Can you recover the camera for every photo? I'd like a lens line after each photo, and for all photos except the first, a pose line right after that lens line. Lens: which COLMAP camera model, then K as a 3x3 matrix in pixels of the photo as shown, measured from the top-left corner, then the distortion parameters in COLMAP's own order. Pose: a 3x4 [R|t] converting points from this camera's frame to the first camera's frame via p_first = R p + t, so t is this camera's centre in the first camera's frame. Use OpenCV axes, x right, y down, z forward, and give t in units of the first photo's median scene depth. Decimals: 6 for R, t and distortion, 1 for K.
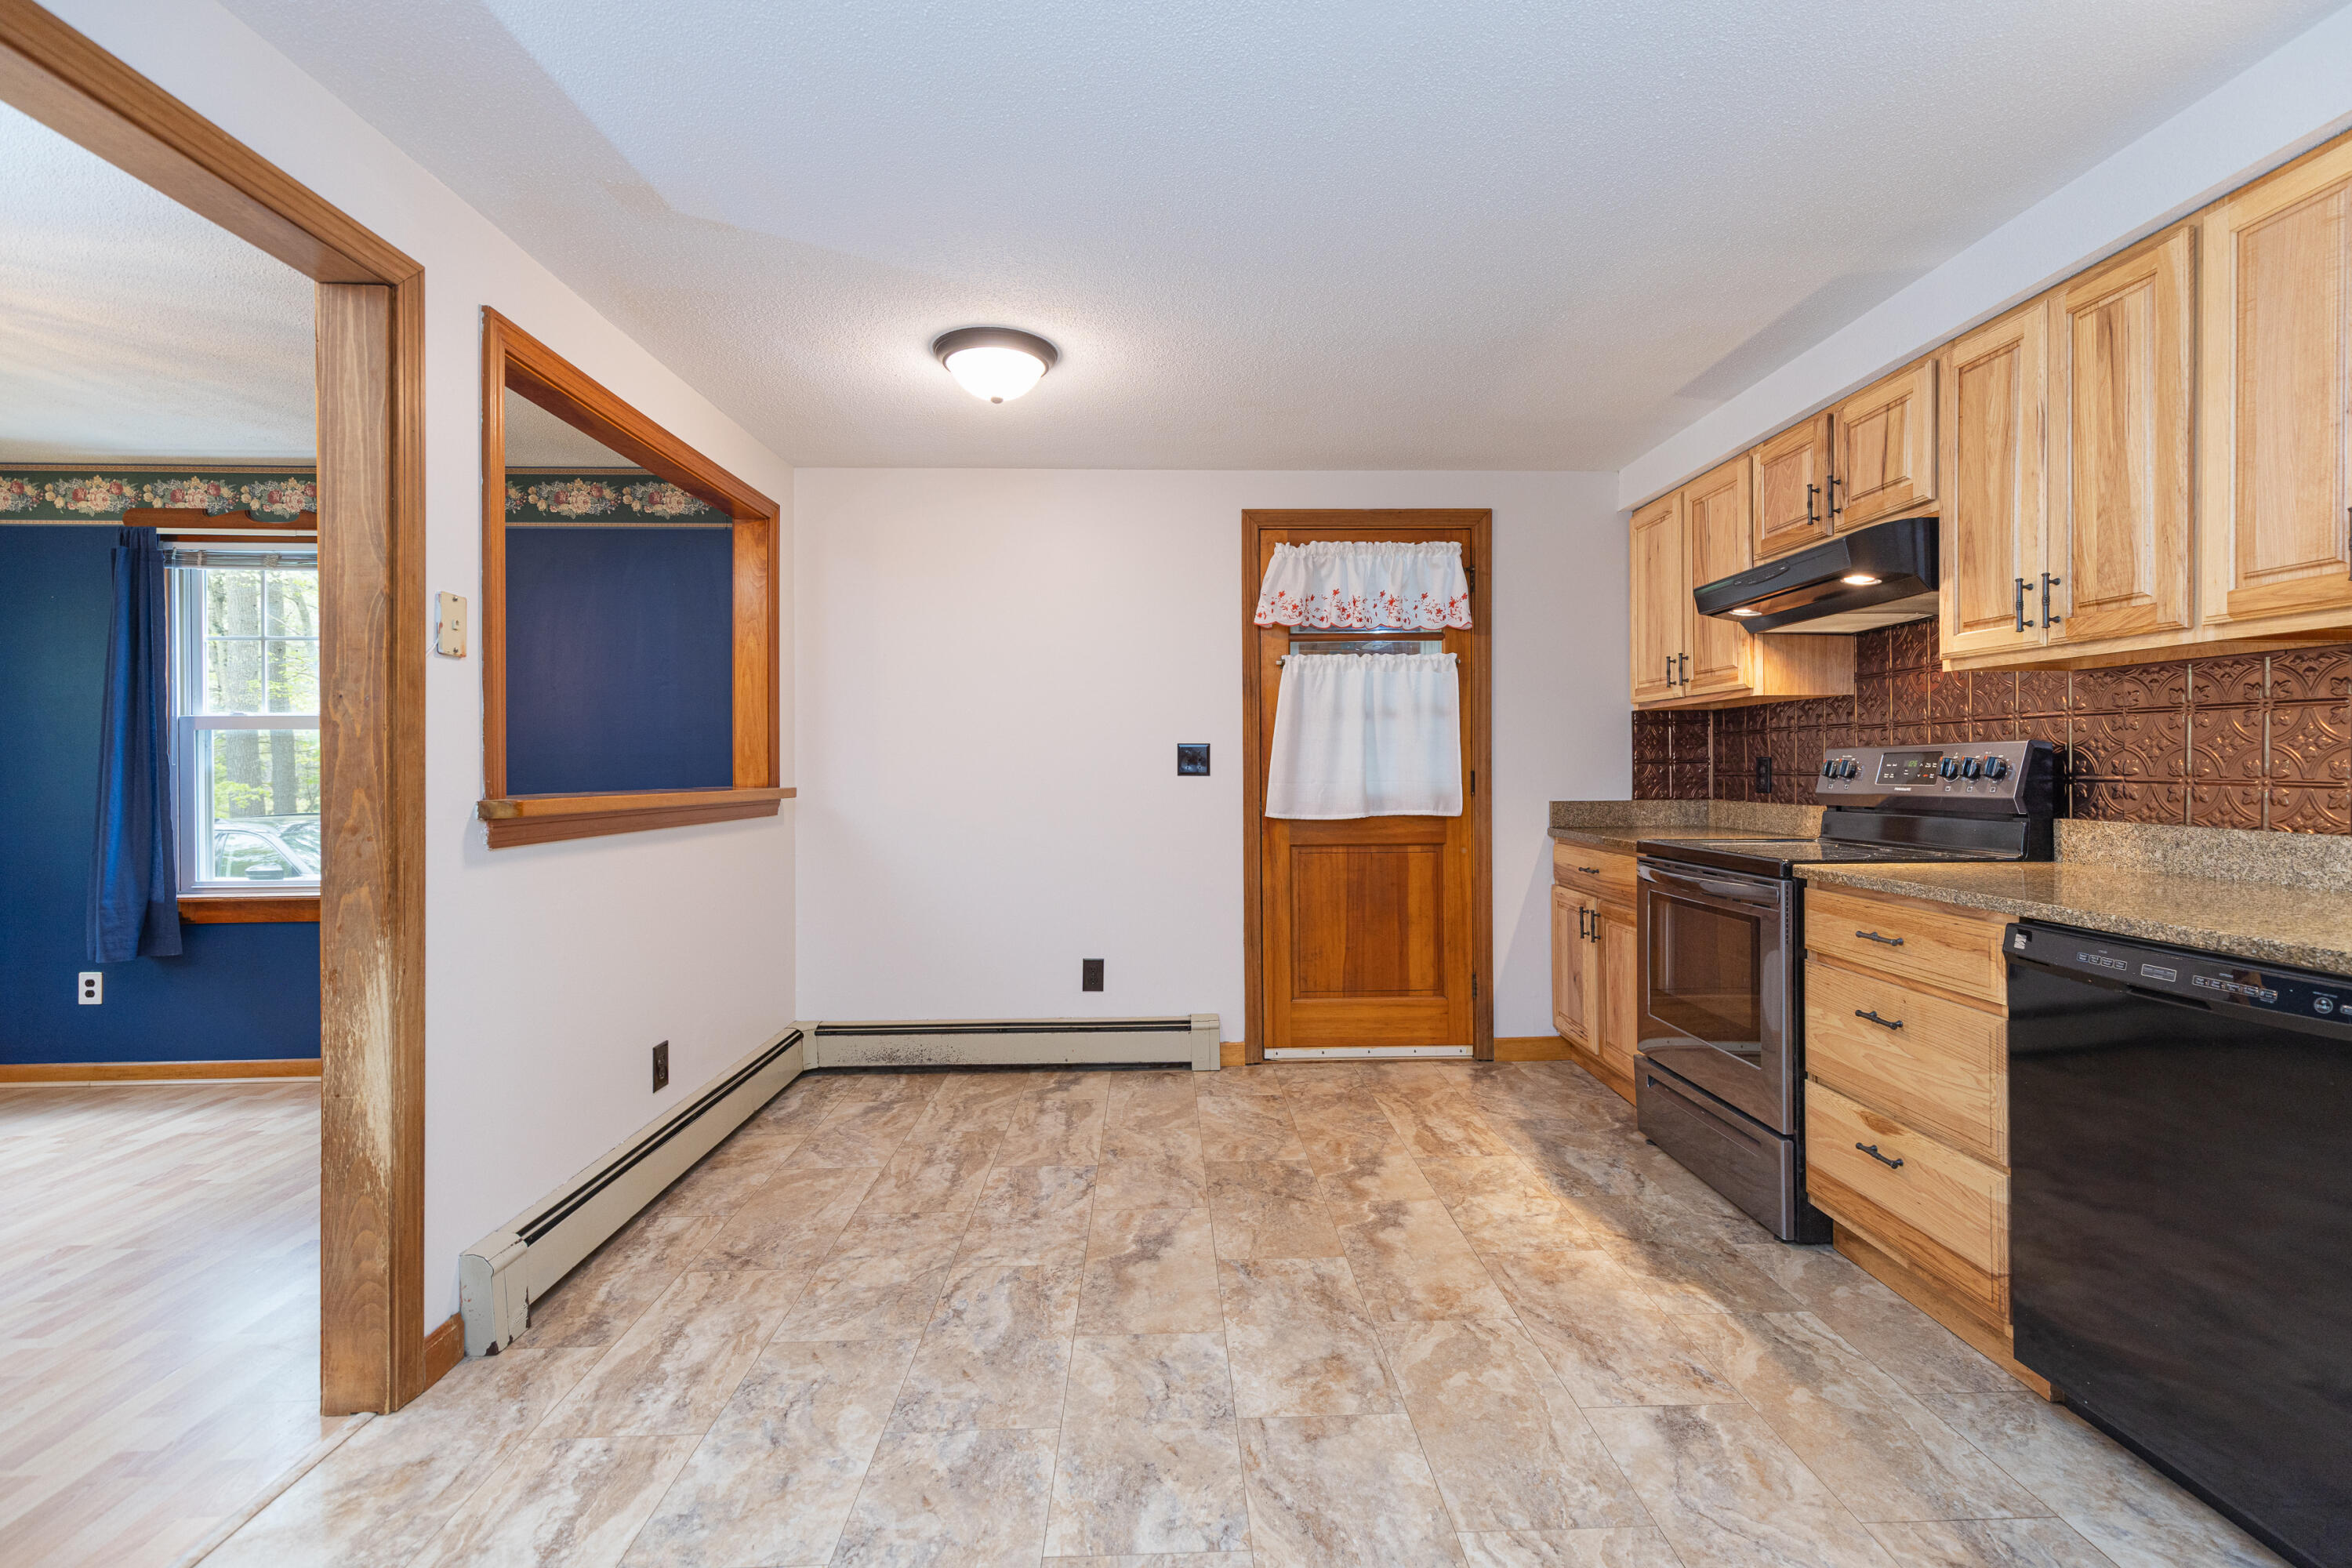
lens RADIAL K [[1058.3, 0, 1176.3], [0, 1058.3, 769.4], [0, 0, 1]] dist [0.013912, -0.000303]
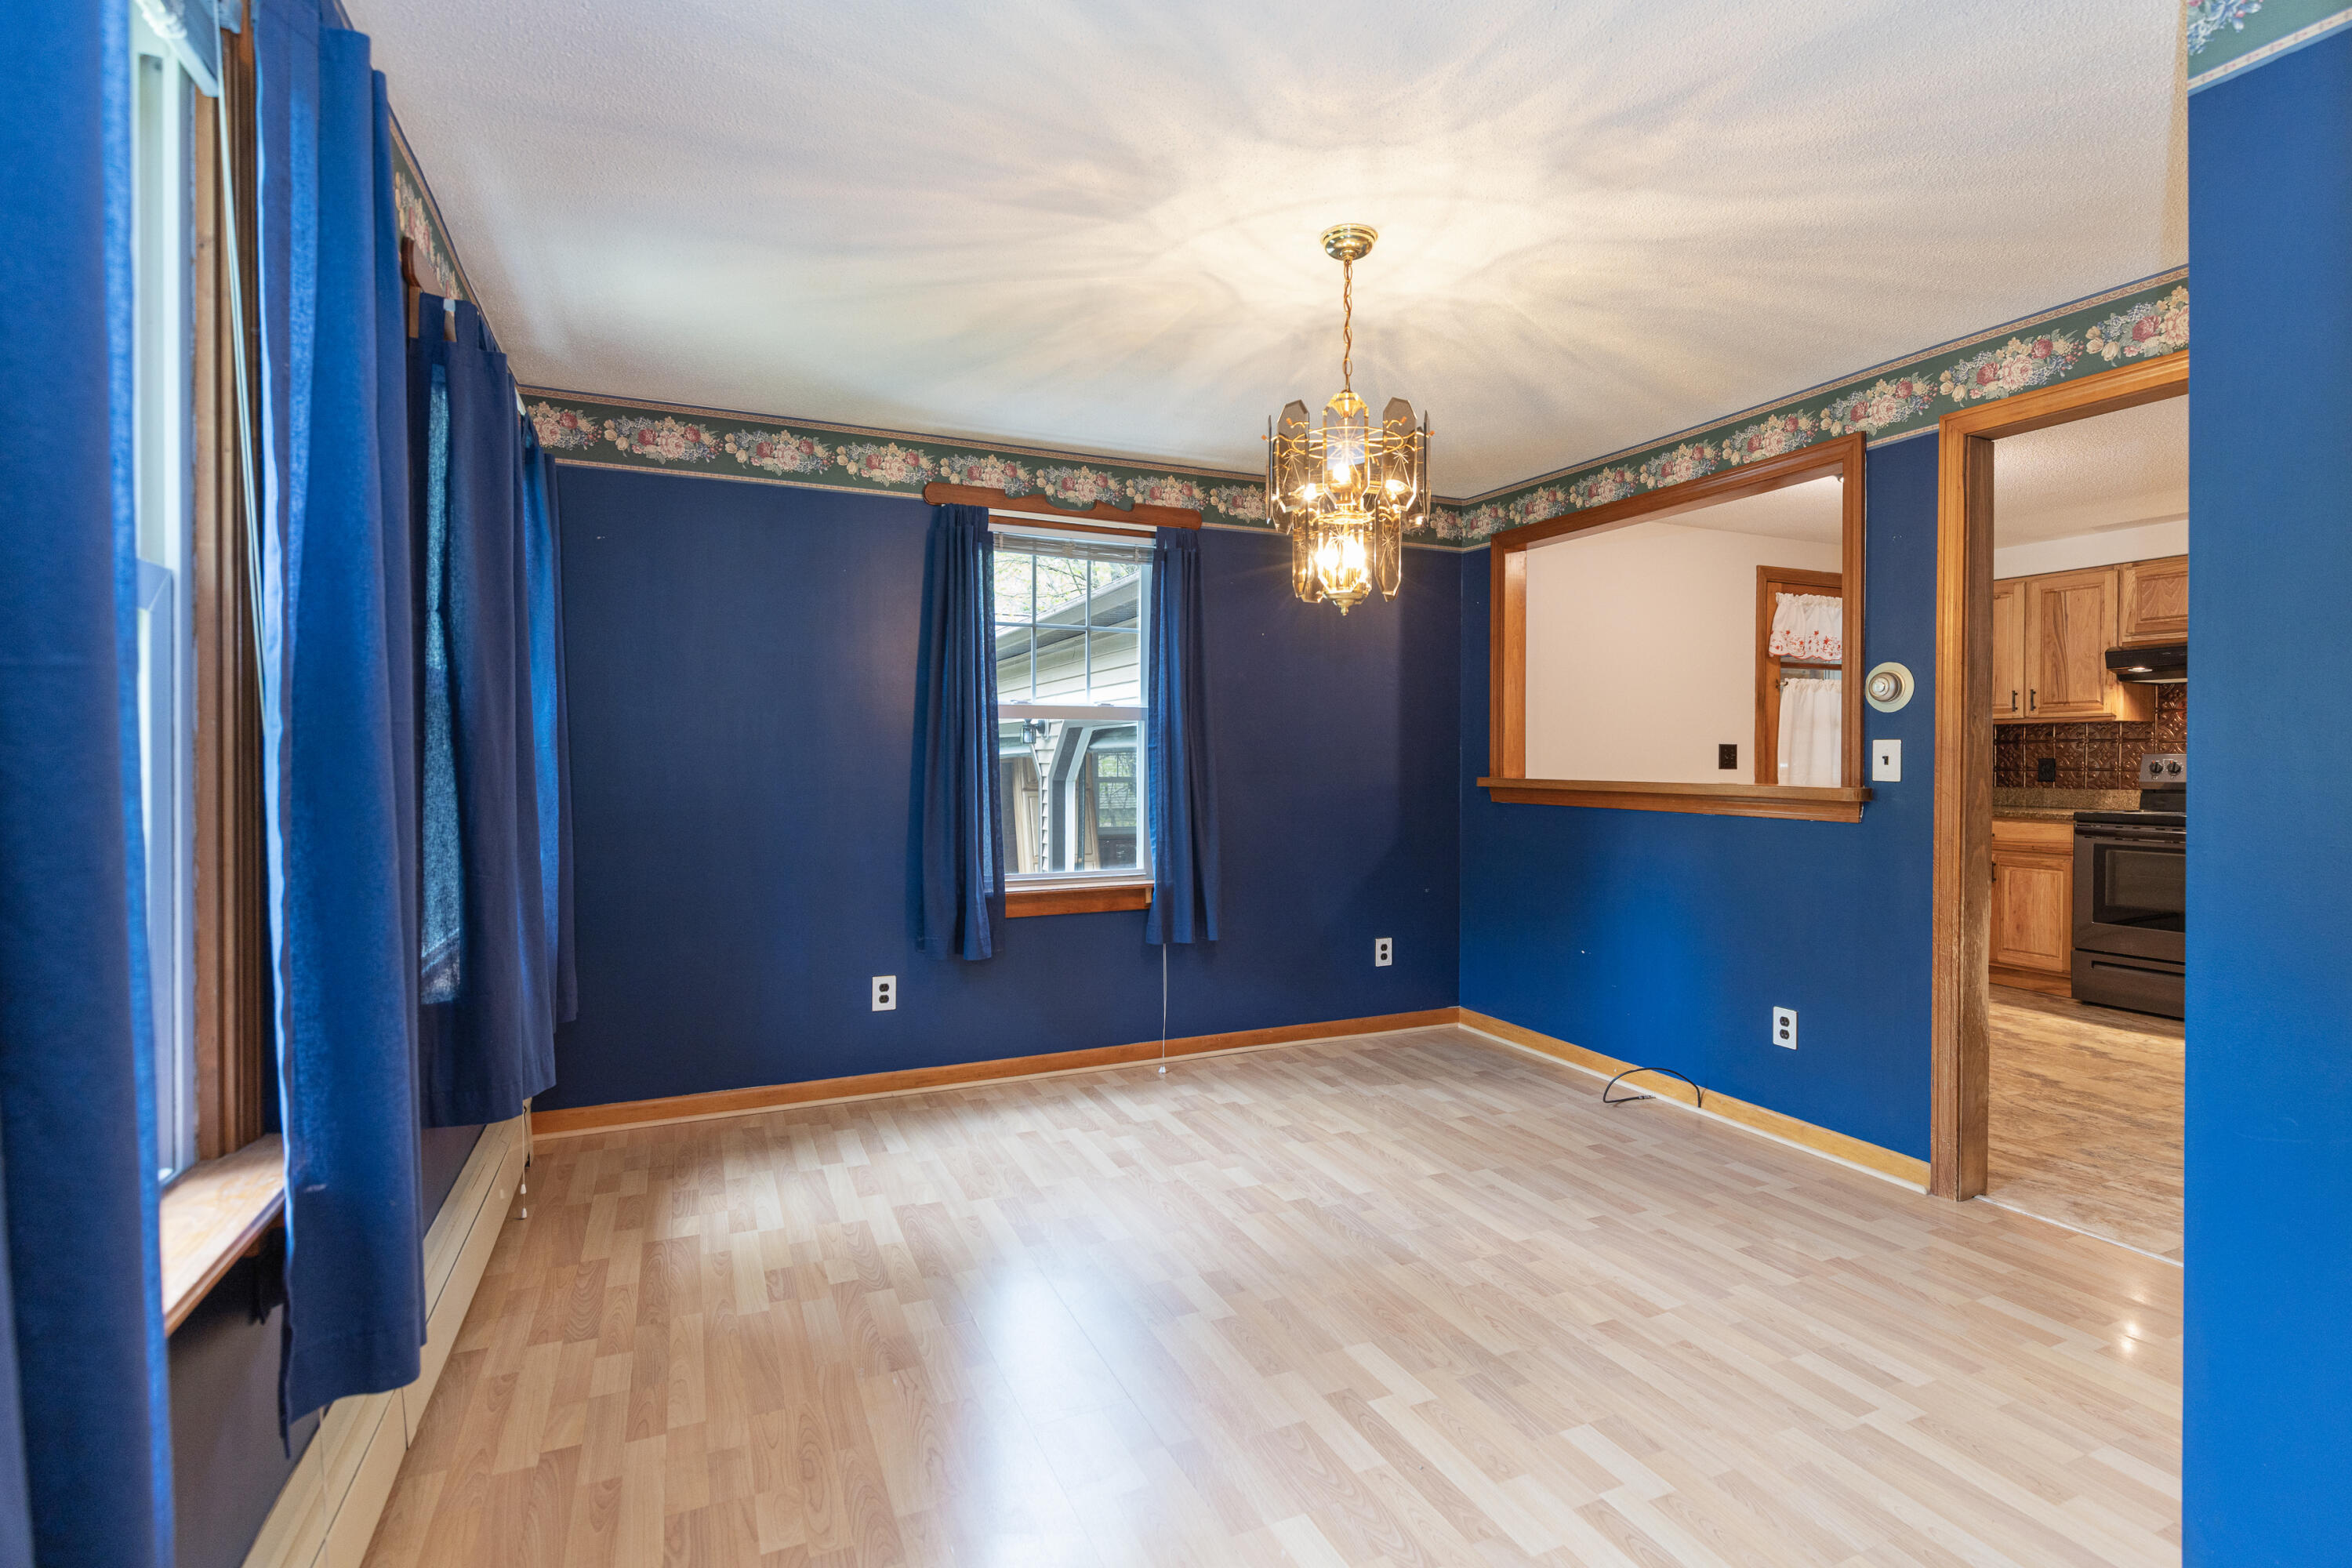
lens RADIAL K [[1108.1, 0, 1211.5], [0, 1108.1, 771.4], [0, 0, 1]] dist [0.000360, -0.001017]
pose [[0.917783, 0.001154, 0.397081, -1.132783], [-0.006224, 0.999915, 0.011481, -0.001872], [-0.397034, -0.013009, 0.917712, 0.005548]]
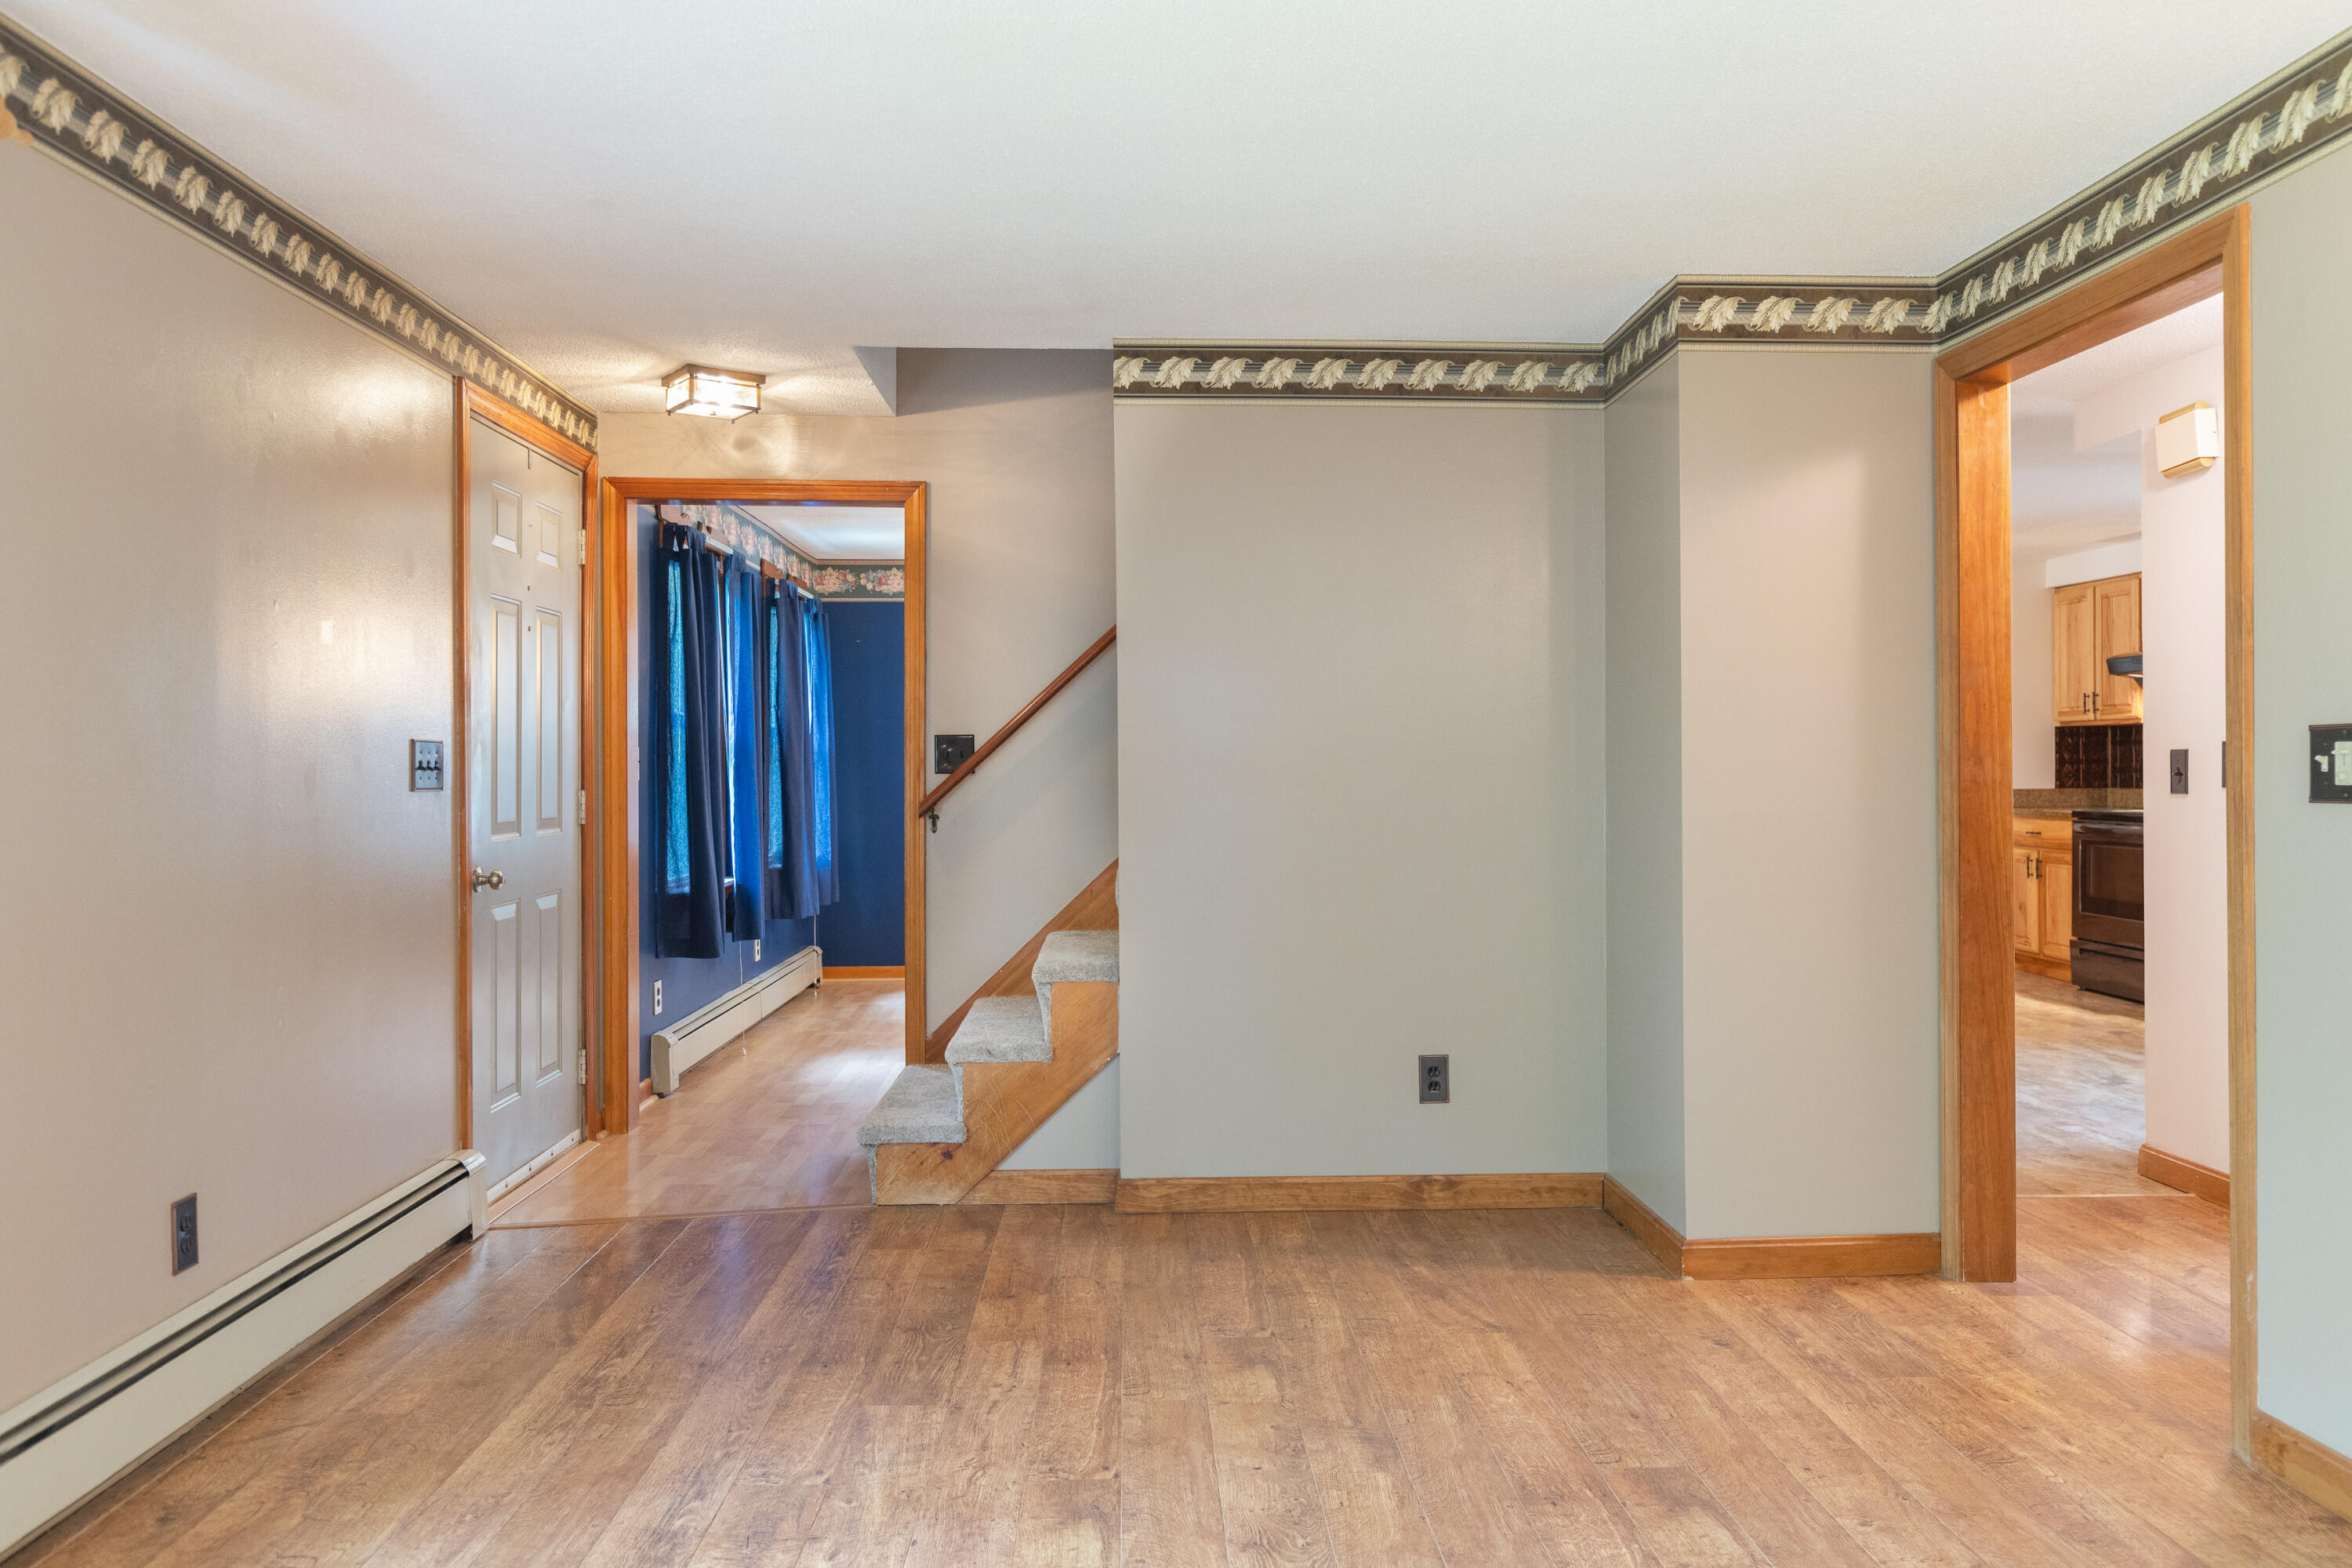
lens RADIAL K [[1747.5, 0, 1176.6], [0, 1747.5, 776.2], [0, 0, 1]] dist [-0.009332, -0.000560]
pose [[0.999874, 0.000632, 0.015887, -0.826702], [-0.000673, 0.999997, 0.002517, 0.007308], [-0.015885, -0.002528, 0.999871, -1.393442]]
